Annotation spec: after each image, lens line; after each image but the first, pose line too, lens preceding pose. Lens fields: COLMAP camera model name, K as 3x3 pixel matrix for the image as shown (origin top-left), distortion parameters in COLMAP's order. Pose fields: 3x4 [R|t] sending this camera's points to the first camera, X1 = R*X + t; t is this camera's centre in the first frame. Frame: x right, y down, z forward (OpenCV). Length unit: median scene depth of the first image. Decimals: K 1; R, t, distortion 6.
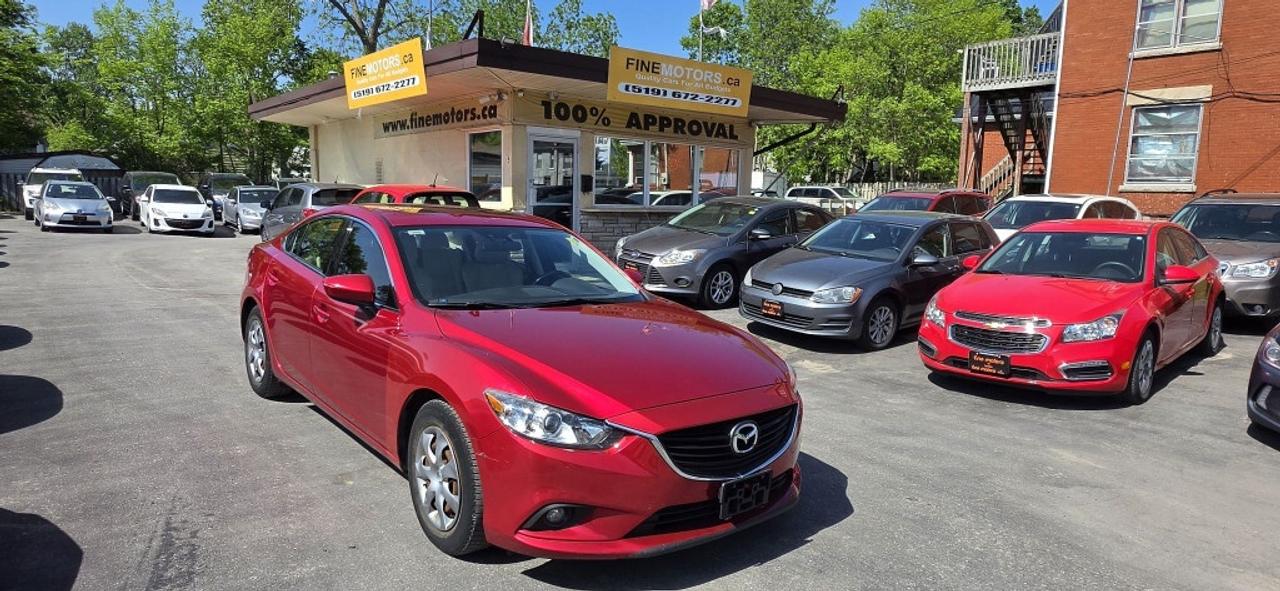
lens RADIAL K [[746.5, 0, 638.1], [0, 746.5, 295.3], [0, 0, 1]] dist [0.001031, -0.001835]
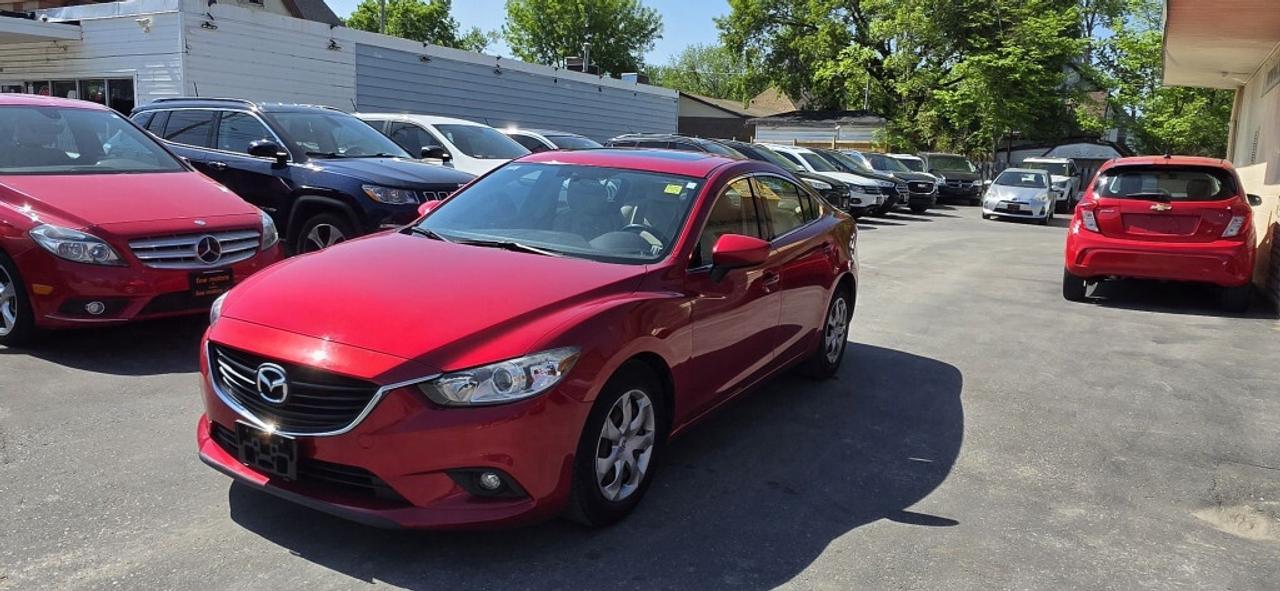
lens RADIAL K [[909.4, 0, 627.8], [0, 909.4, 295.3], [0, 0, 1]] dist [0.005155, -0.001123]
pose [[0.320946, 0.128214, -0.938379, 0.320687], [-0.157675, 0.984201, 0.080546, -0.013609], [0.933880, 0.122108, 0.336092, 0.268651]]
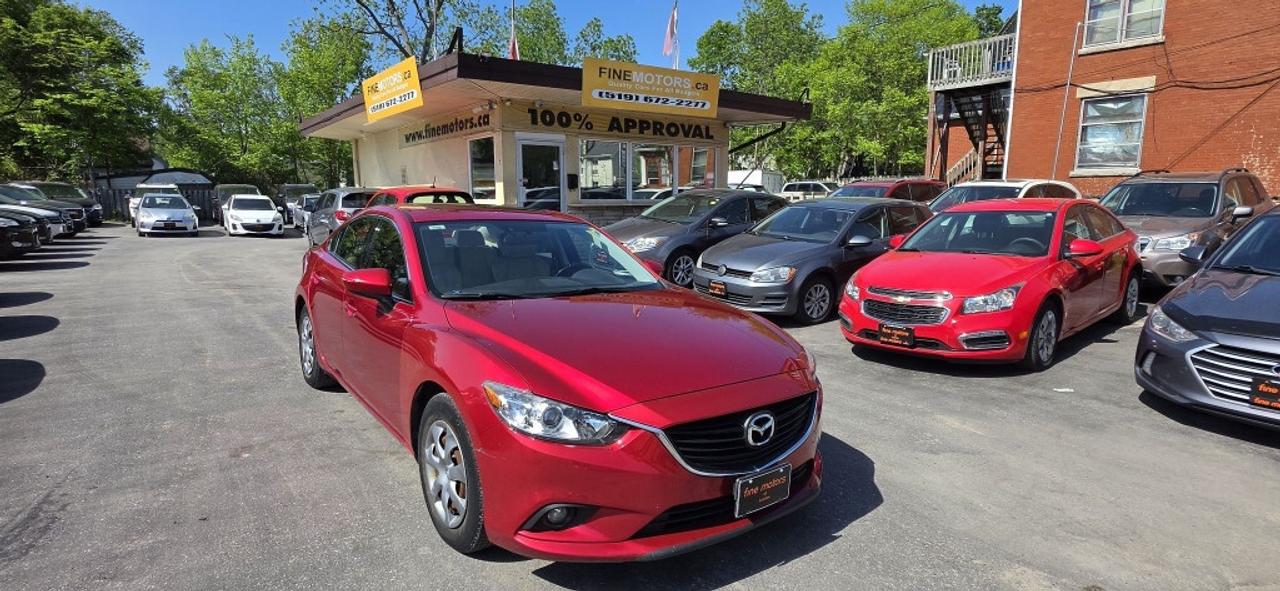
lens RADIAL K [[636.4, 0, 640.0], [0, 636.4, 295.5], [0, 0, 1]] dist [-0.001013, 0.000557]
pose [[0.998545, -0.019162, -0.050414, 0.079263], [0.020286, 0.999555, 0.021870, 0.003897], [0.049972, -0.022861, 0.998489, 0.039121]]
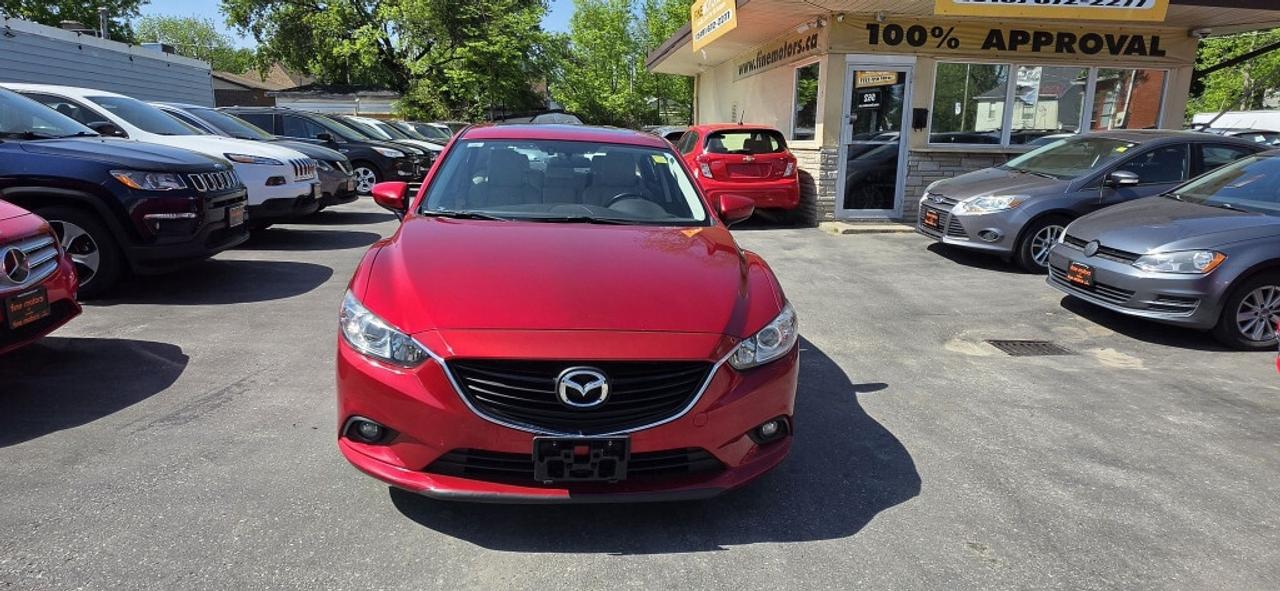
lens RADIAL K [[746.5, 0, 638.1], [0, 746.5, 295.3], [0, 0, 1]] dist [0.001031, -0.001835]
pose [[0.826959, 0.102834, -0.552779, 0.160794], [-0.071145, 0.994368, 0.078550, 0.008095], [0.557743, -0.025630, 0.829618, 0.103367]]
